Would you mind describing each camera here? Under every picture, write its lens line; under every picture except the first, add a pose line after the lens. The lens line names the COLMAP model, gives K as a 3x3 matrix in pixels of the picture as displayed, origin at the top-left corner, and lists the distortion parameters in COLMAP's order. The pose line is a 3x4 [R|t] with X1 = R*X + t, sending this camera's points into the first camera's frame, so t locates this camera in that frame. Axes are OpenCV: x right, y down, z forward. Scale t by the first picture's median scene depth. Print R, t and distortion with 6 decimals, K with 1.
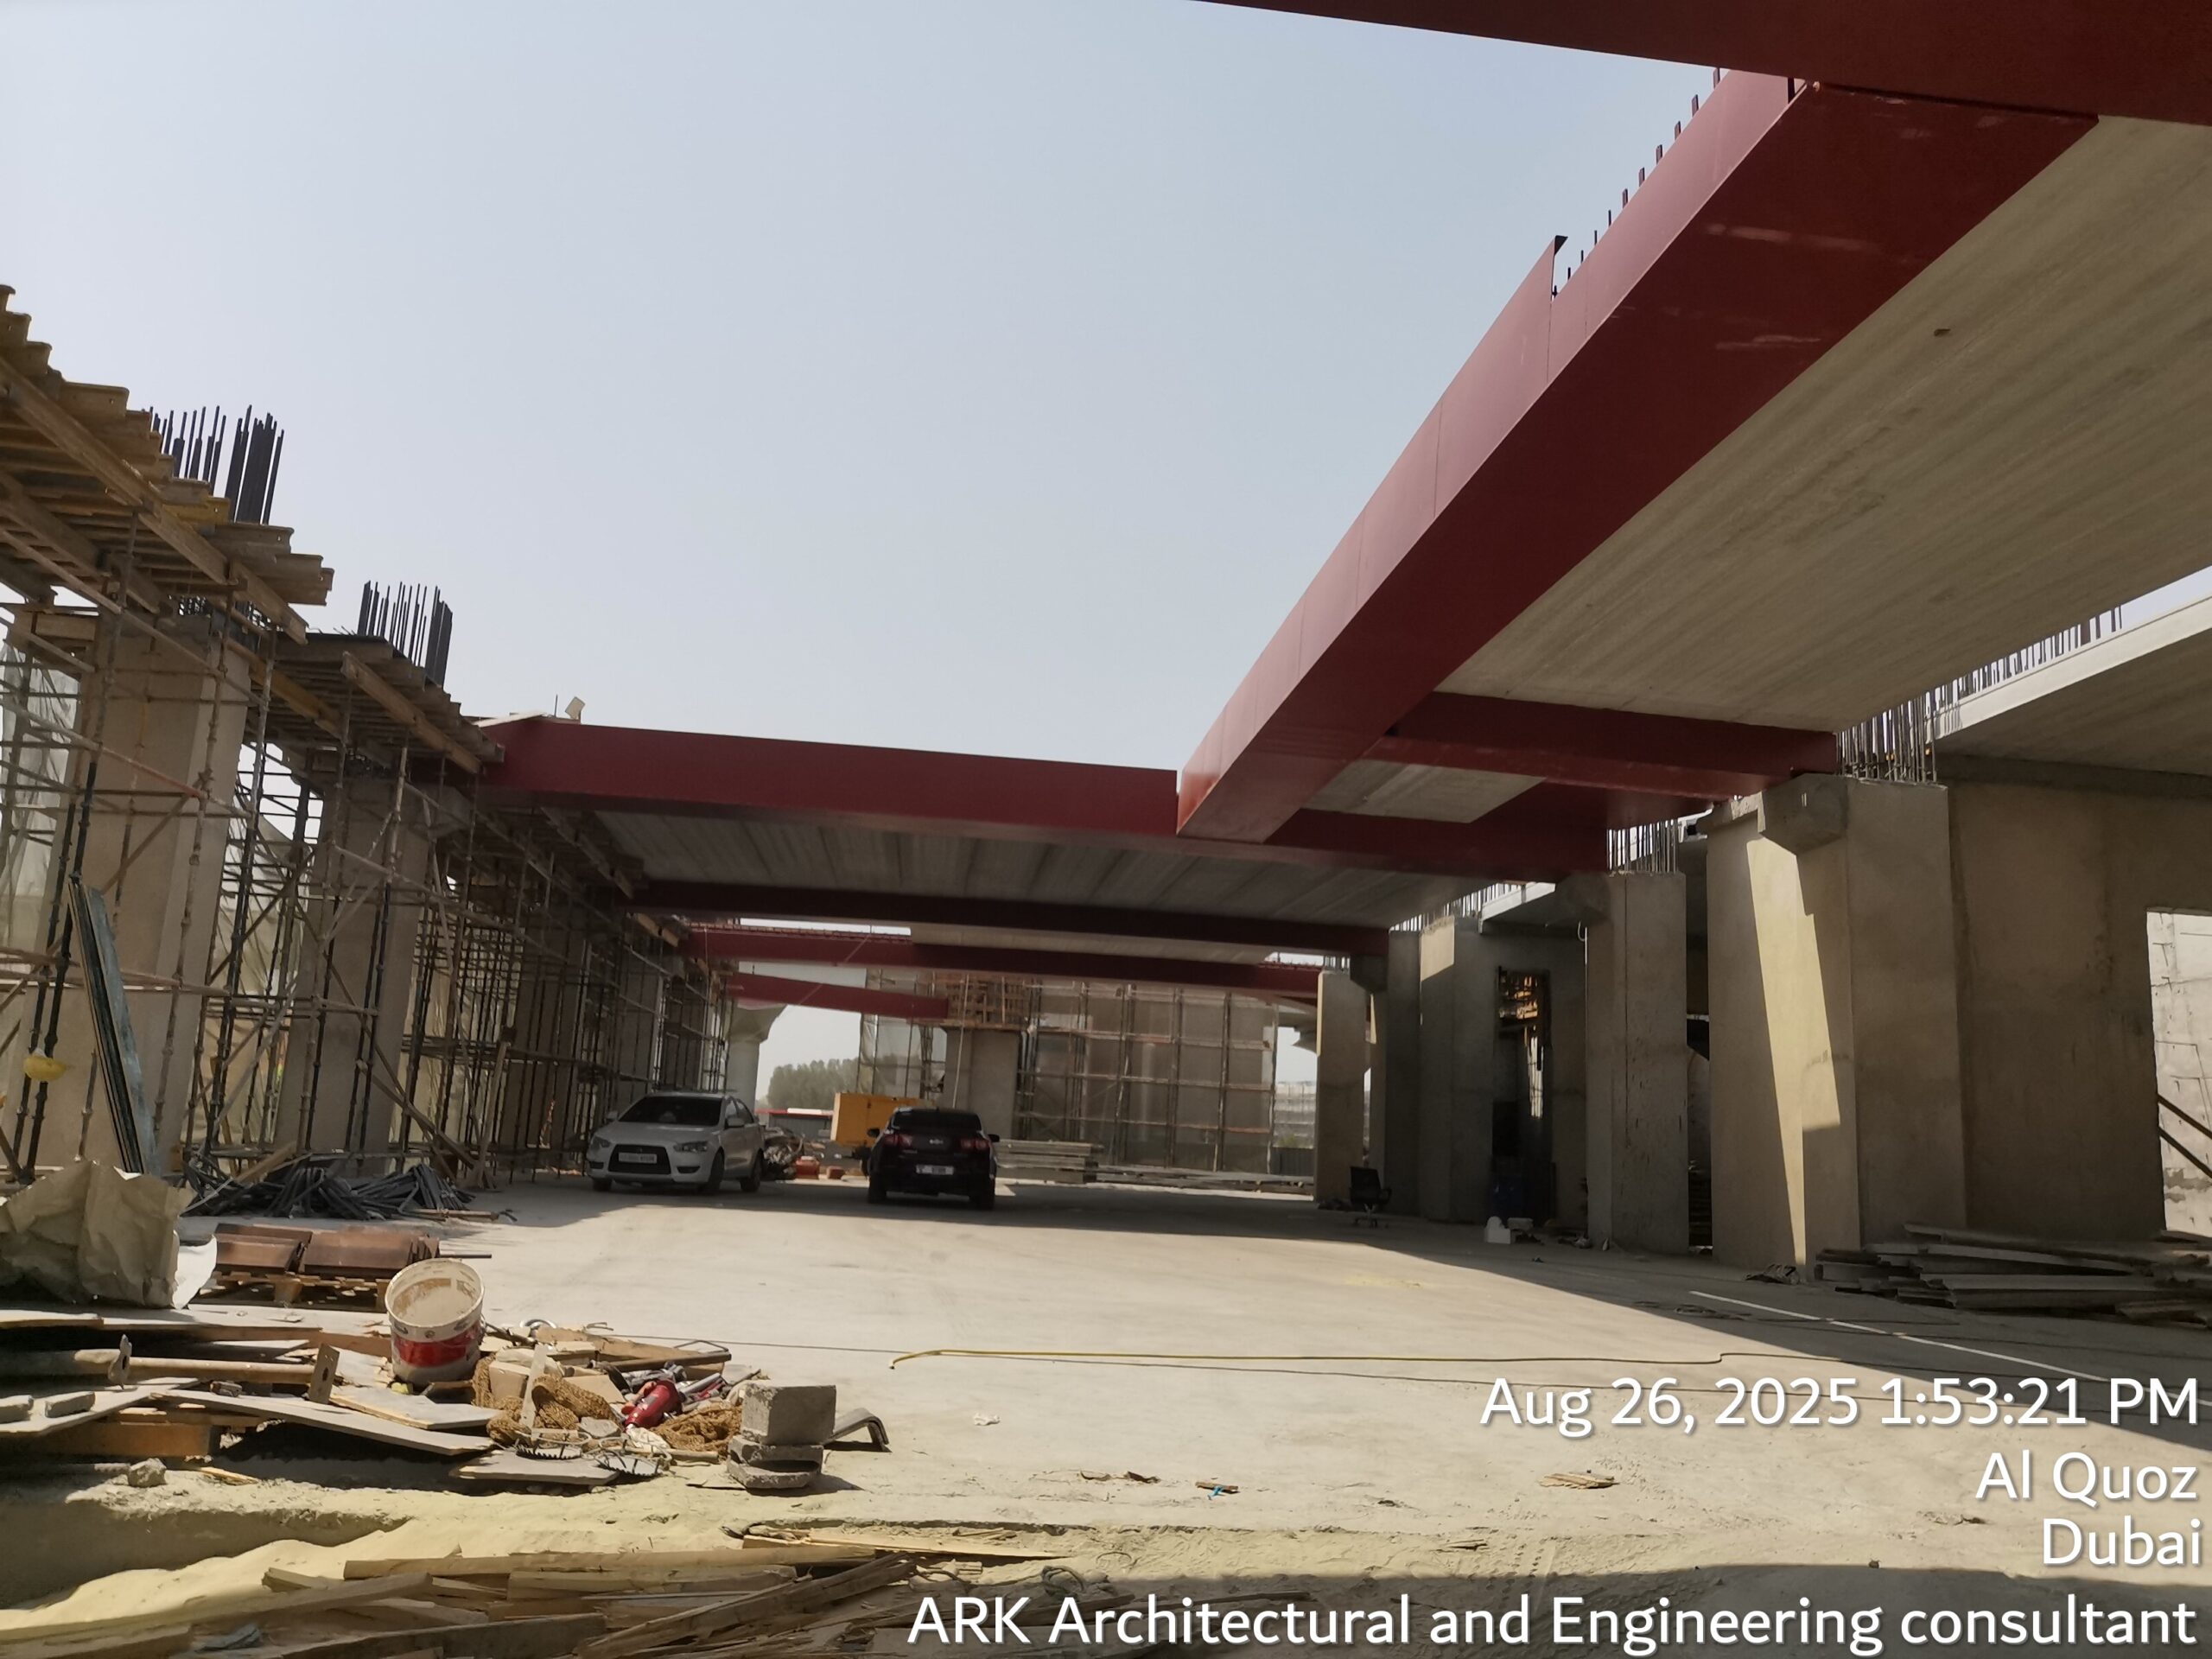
lens RADIAL K [[1698.9, 0, 1110.1], [0, 1698.9, 828.9], [0, 0, 1]] dist [0.007451, 0.016991]
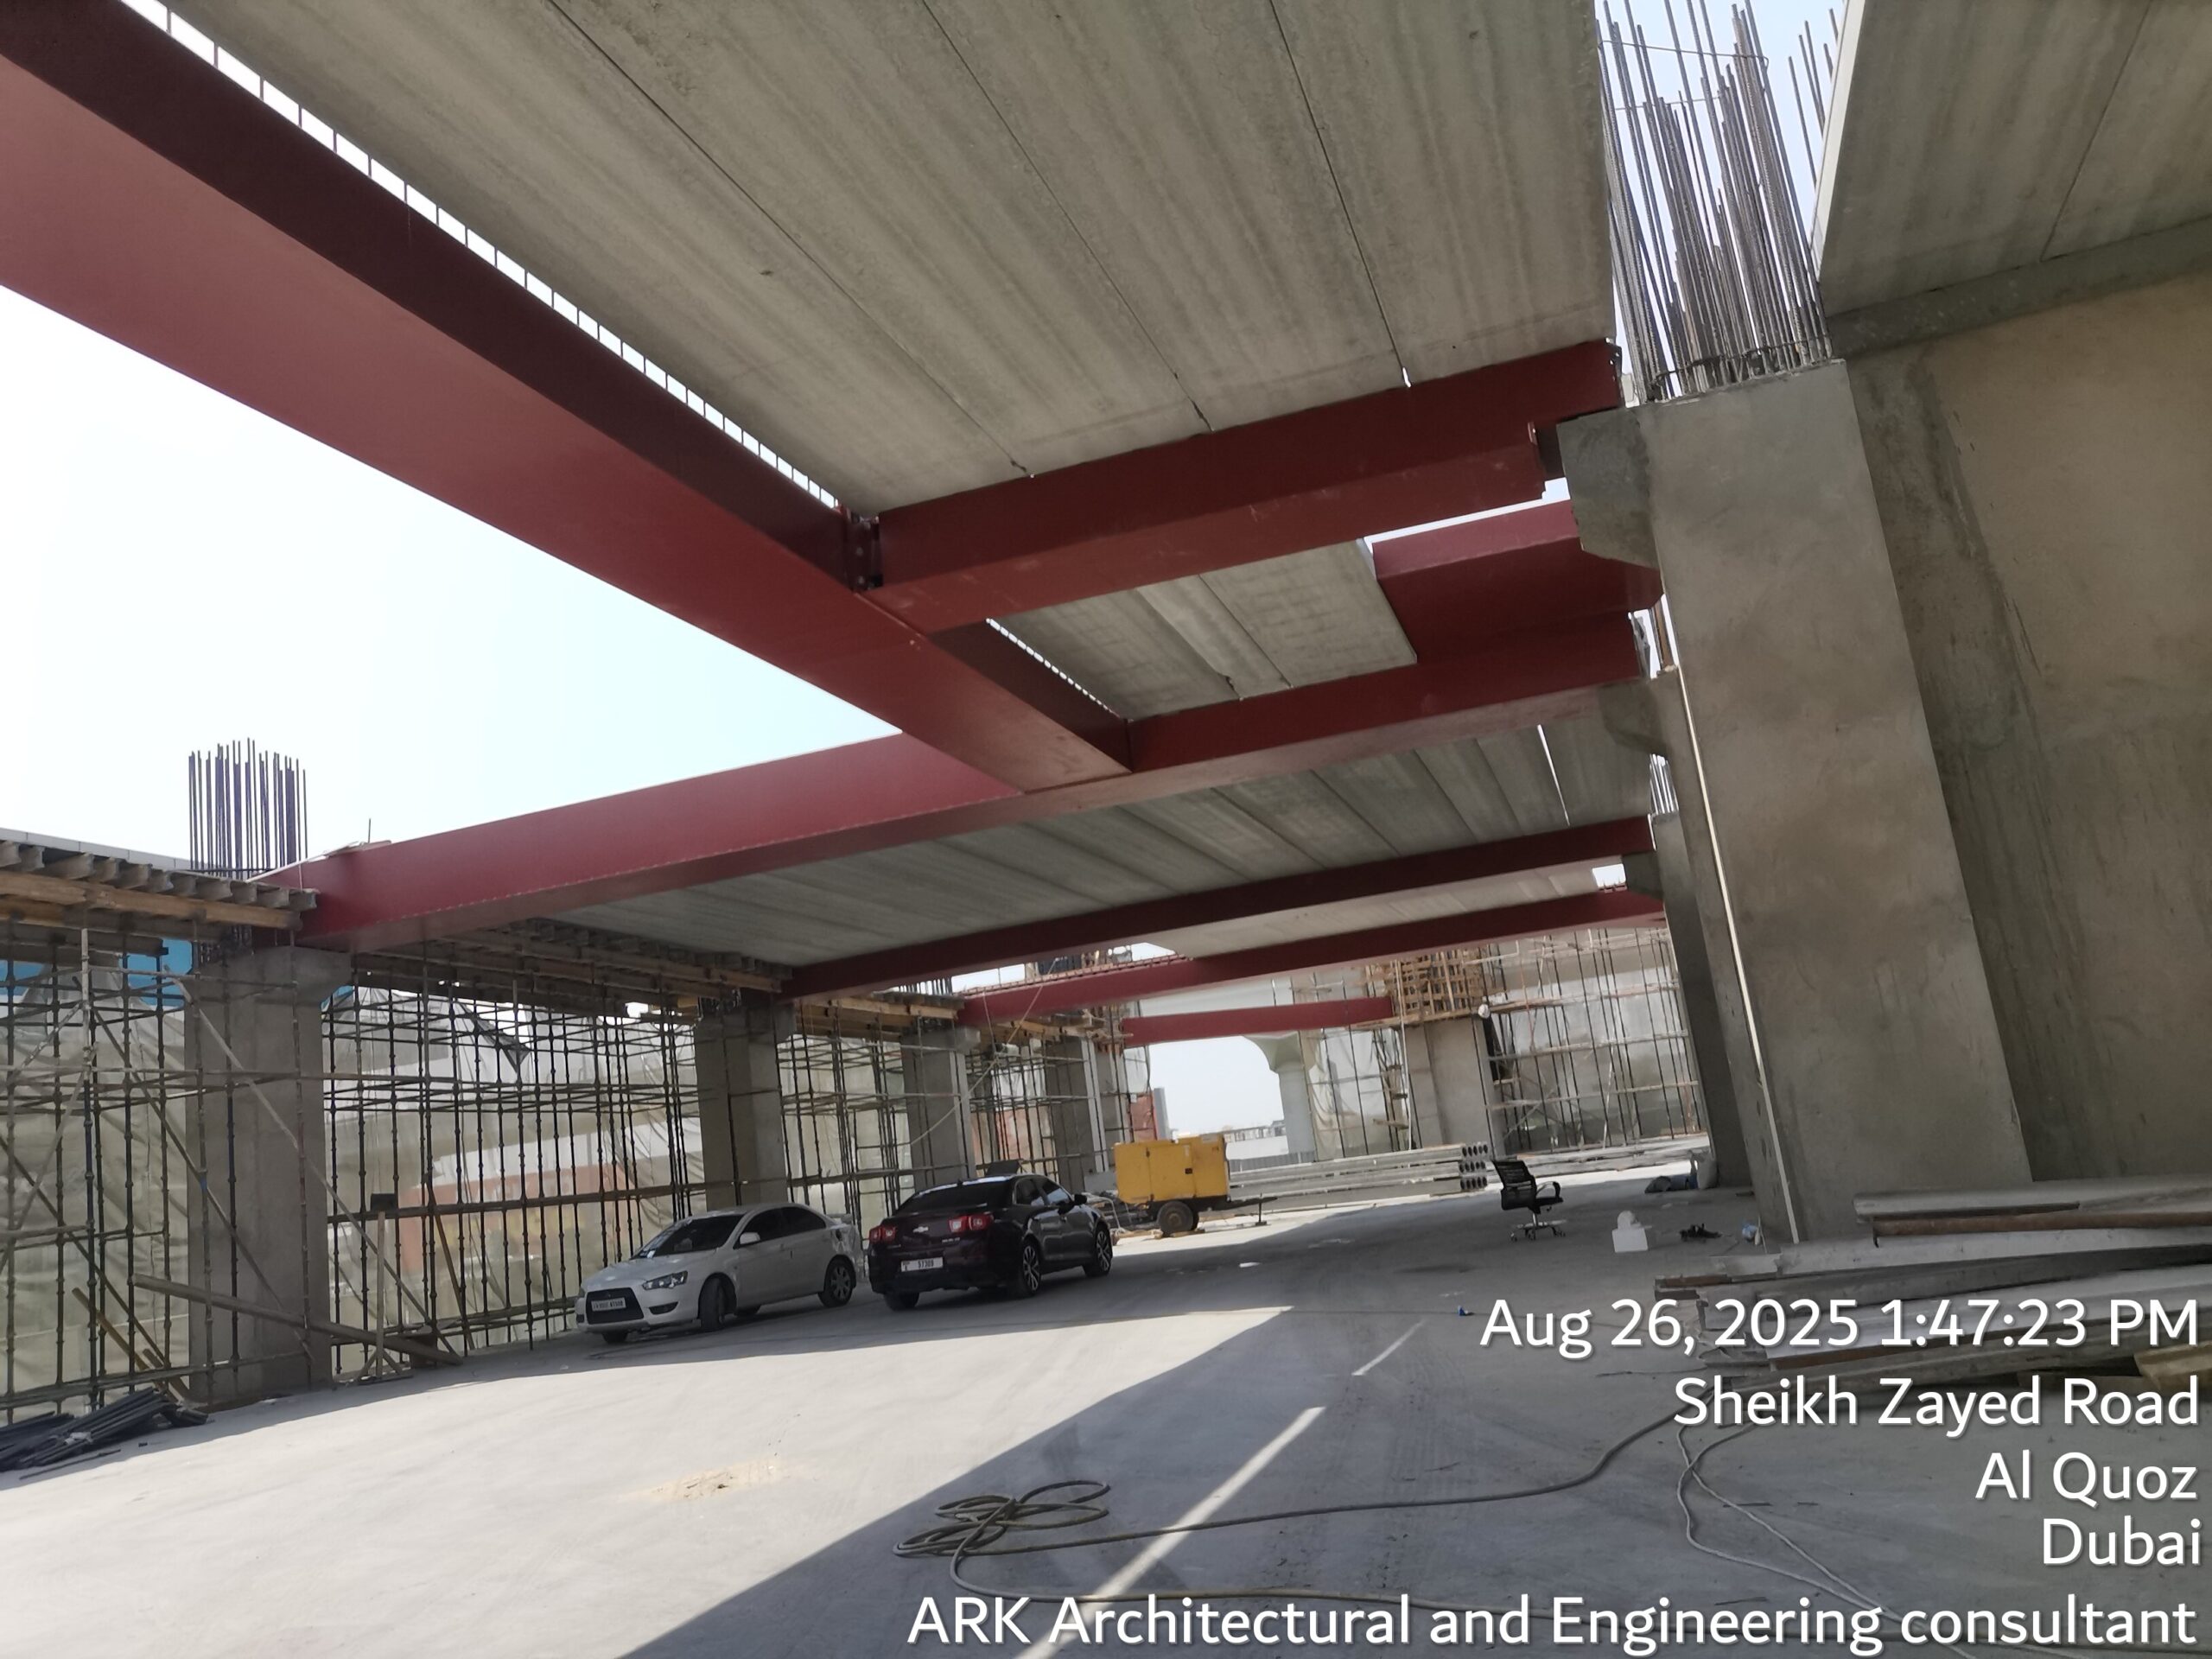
lens RADIAL K [[1698.9, 0, 1102.6], [0, 1698.9, 830.2], [0, 0, 1]] dist [0.007451, 0.016991]
pose [[0.889142, -0.246089, -0.385832, 0.341058], [0.244988, 0.968083, -0.052887, 0.066878], [0.386532, -0.047501, 0.921052, 0.309255]]
